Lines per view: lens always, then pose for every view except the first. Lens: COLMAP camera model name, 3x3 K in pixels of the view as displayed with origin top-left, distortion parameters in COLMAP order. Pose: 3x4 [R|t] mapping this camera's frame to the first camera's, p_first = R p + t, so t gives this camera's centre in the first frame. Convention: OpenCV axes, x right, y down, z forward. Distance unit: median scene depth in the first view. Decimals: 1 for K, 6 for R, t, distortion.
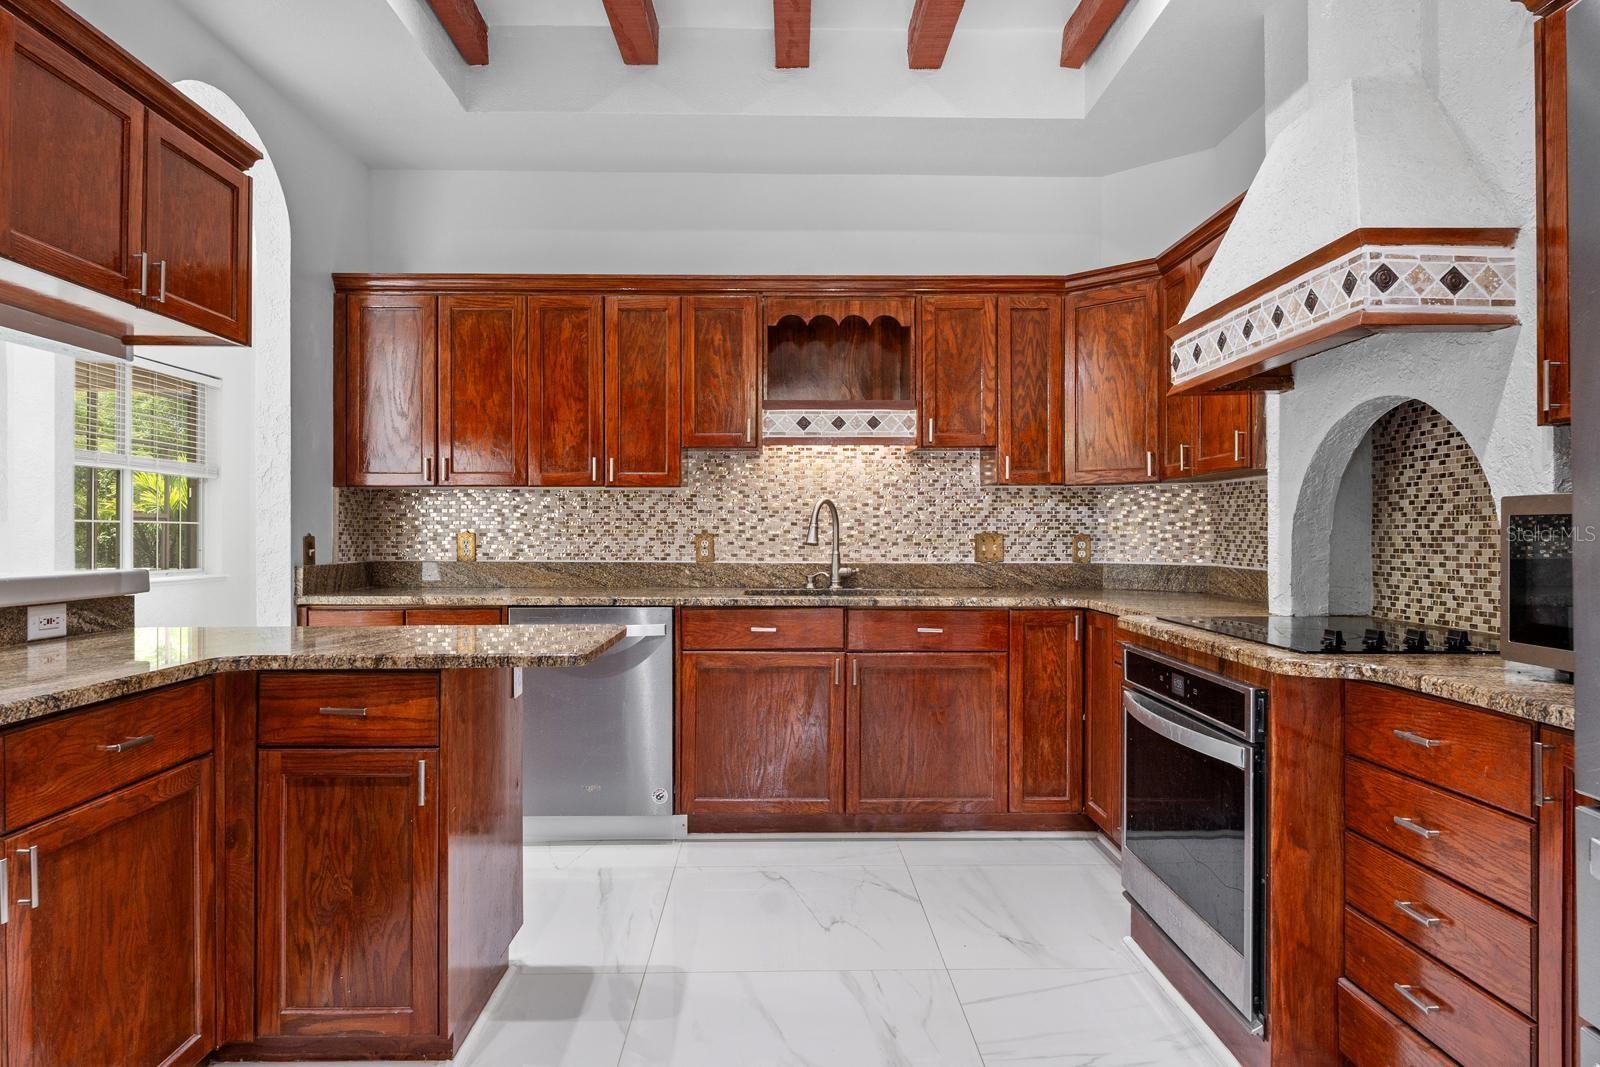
lens RADIAL K [[980.8, 0, 794.1], [0, 980.8, 532.9], [0, 0, 1]] dist [0.000416, -0.003791]
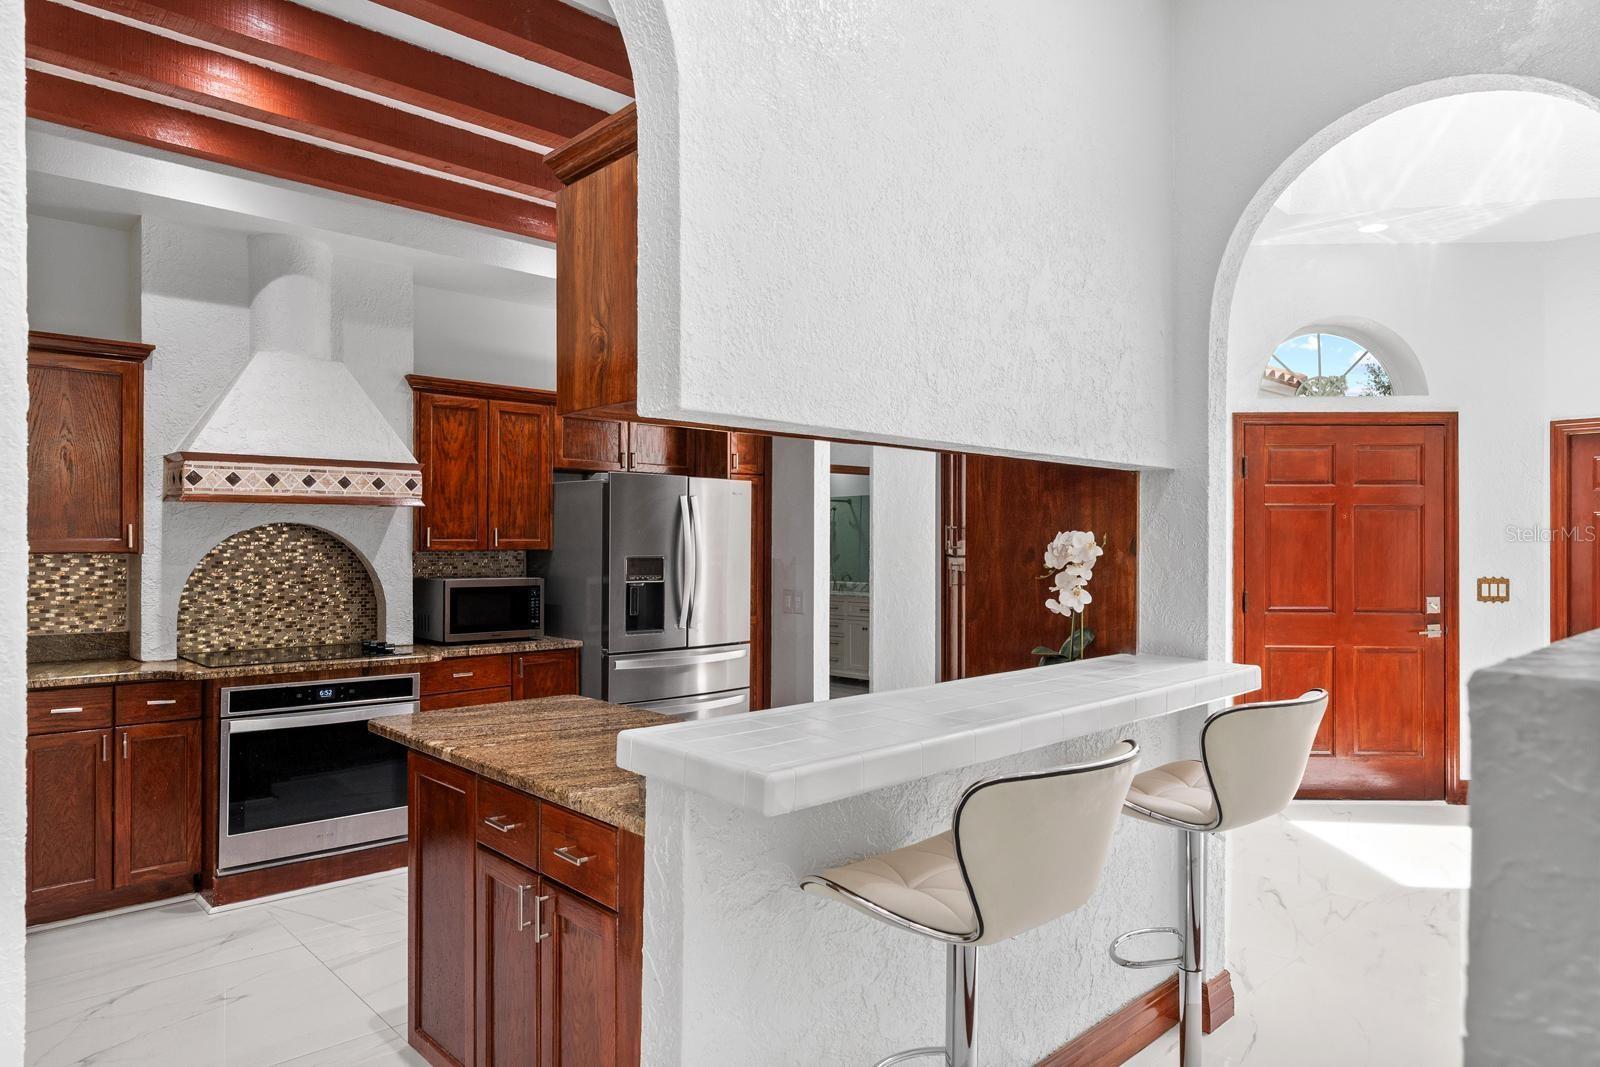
lens RADIAL K [[980.8, 0, 798.5], [0, 980.8, 544.0], [0, 0, 1]] dist [0.000416, -0.003791]
pose [[-0.671842, -0.001106, 0.740693, -0.889288], [-0.002558, 0.999996, -0.000828, -0.063967], [-0.740690, -0.002451, -0.671843, 0.983270]]
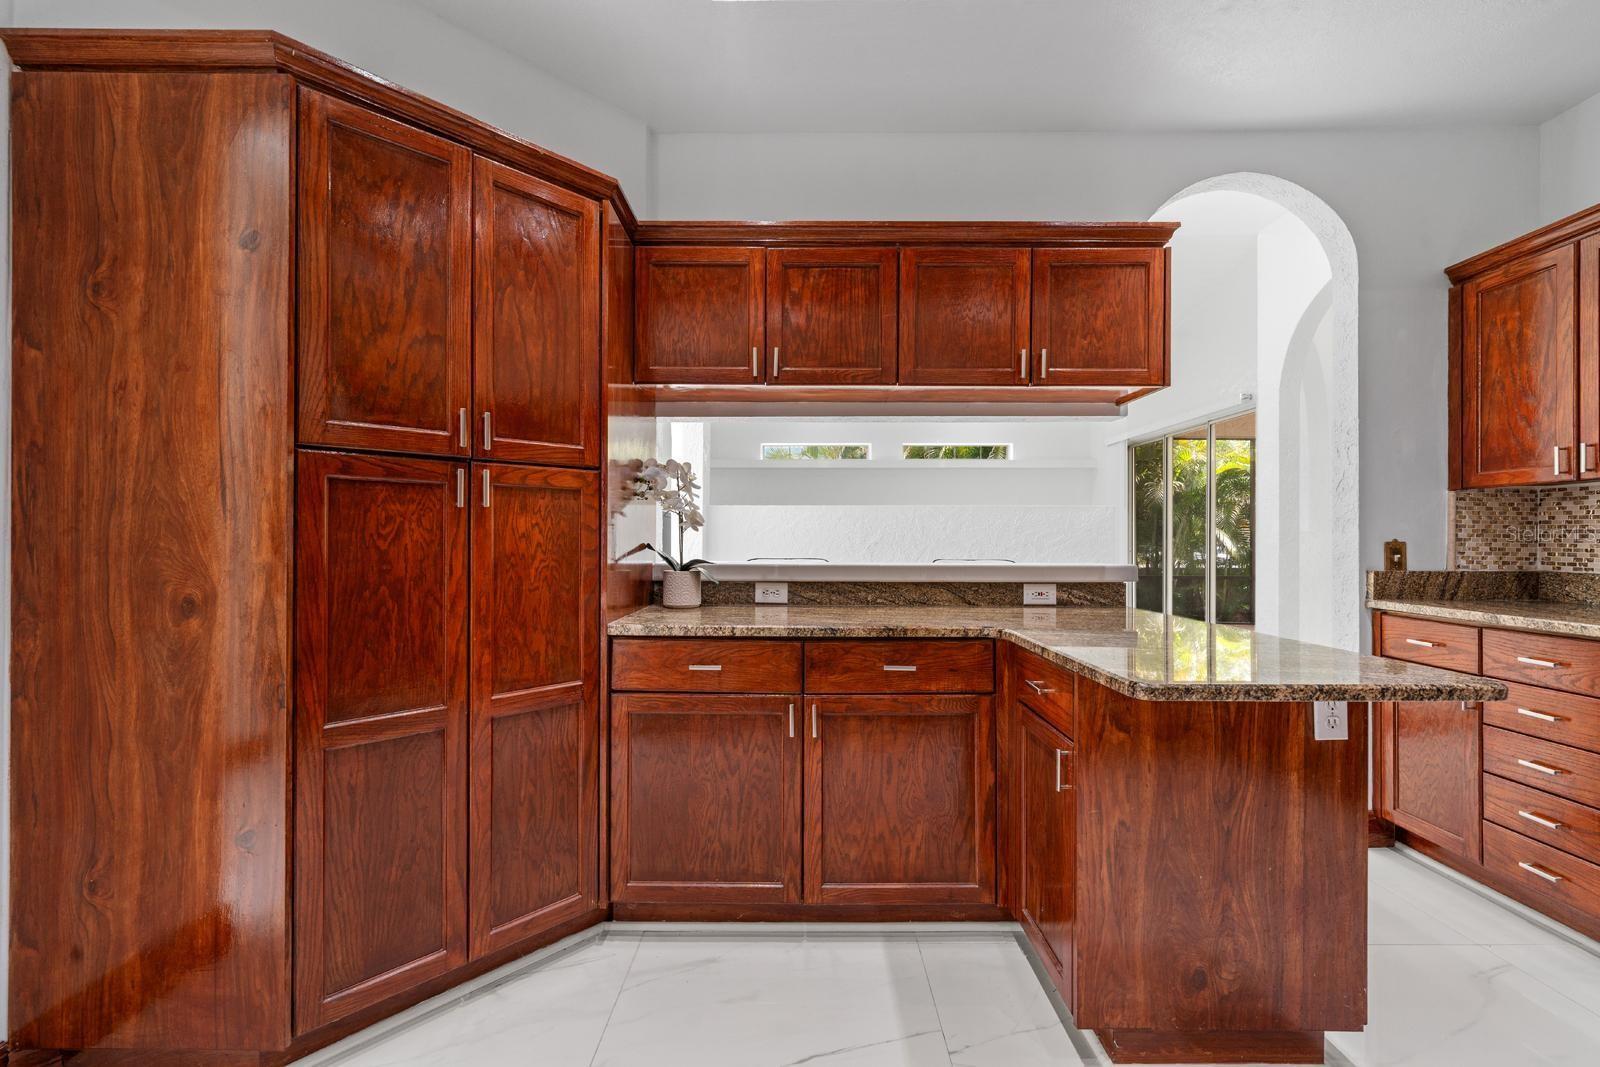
lens RADIAL K [[644.6, 0, 792.7], [0, 644.6, 534.5], [0, 0, 1]] dist [-0.001943, -0.000065]
pose [[-0.028057, -0.004152, -0.999598, 0.185833], [-0.000927, 0.999991, -0.004127, -0.000812], [0.999606, 0.000811, -0.028061, 0.397664]]
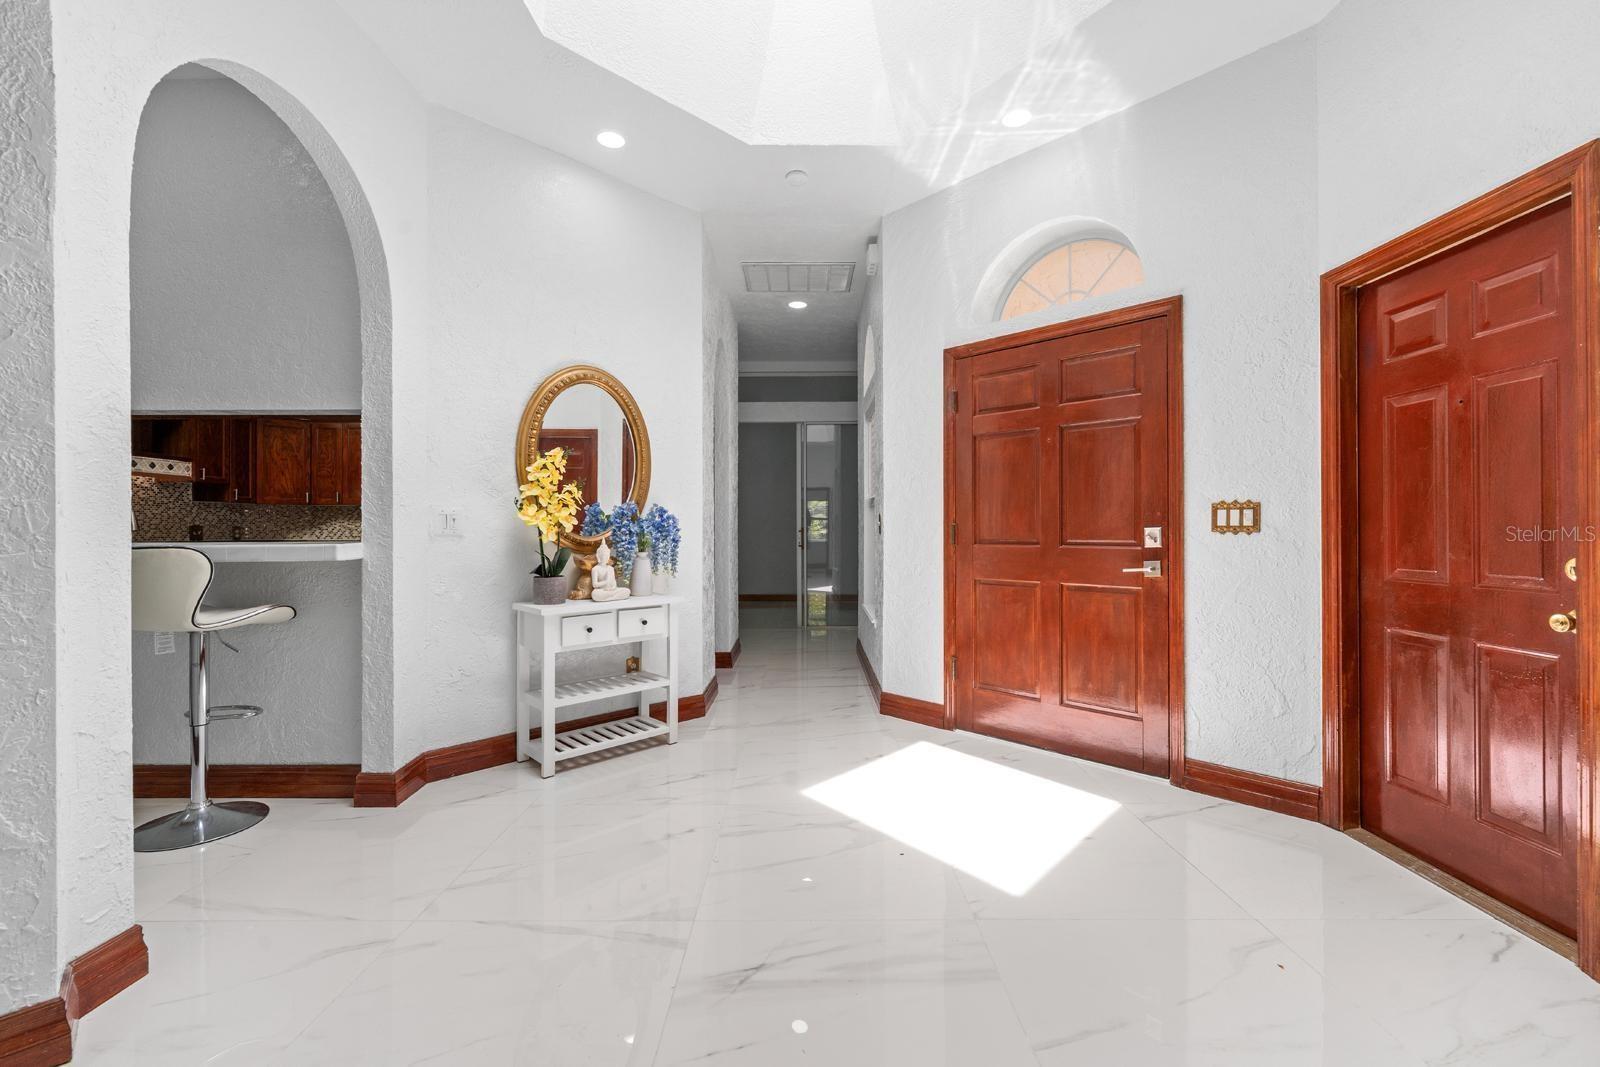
lens RADIAL K [[644.6, 0, 812.9], [0, 644.6, 528.5], [0, 0, 1]] dist [-0.001943, -0.000065]
pose [[0.005553, 0.002742, 0.999981, -1.230276], [0.001369, 0.999995, -0.002749, 0.013536], [-0.999984, 0.001384, 0.005549, -0.275481]]
